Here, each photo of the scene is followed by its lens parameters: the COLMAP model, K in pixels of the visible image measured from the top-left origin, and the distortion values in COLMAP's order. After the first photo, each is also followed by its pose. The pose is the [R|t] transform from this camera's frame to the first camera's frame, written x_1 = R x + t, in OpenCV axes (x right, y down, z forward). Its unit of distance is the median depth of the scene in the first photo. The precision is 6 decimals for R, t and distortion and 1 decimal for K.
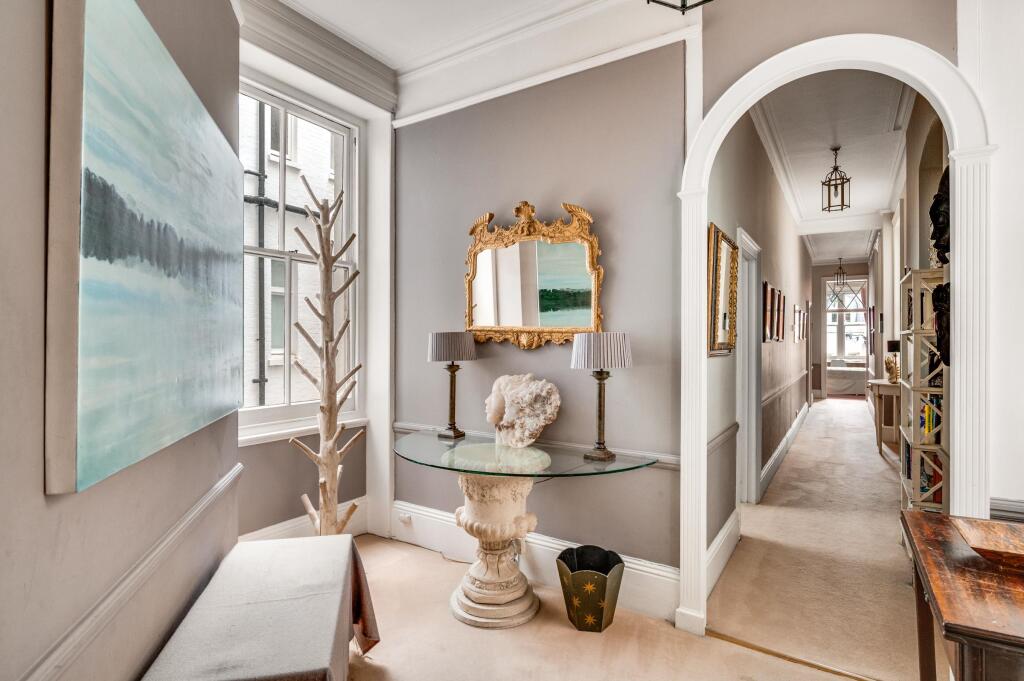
lens RADIAL K [[513.8, 0, 512.6], [0, 513.8, 341.1], [0, 0, 1]] dist [0.001326, 0.000273]
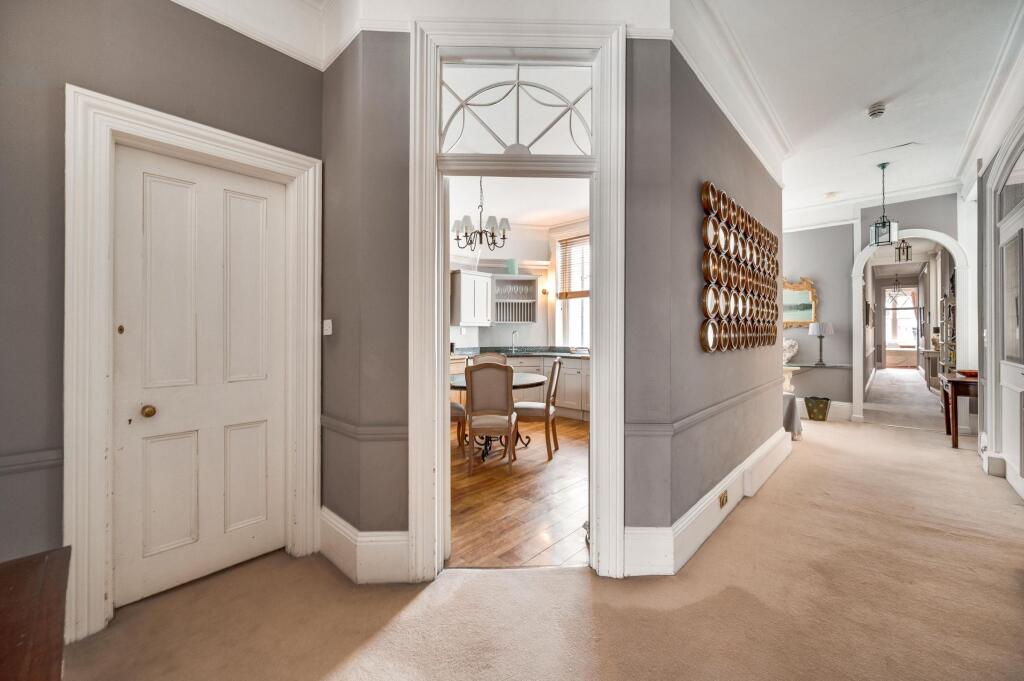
lens RADIAL K [[418.3, 0, 511.0], [0, 418.3, 334.4], [0, 0, 1]] dist [0.001203, -0.000128]
pose [[0.987084, -0.004144, -0.160149, -0.514609], [0.004002, 0.999991, -0.001209, 0.020036], [0.160153, 0.000552, 0.987092, -0.710189]]
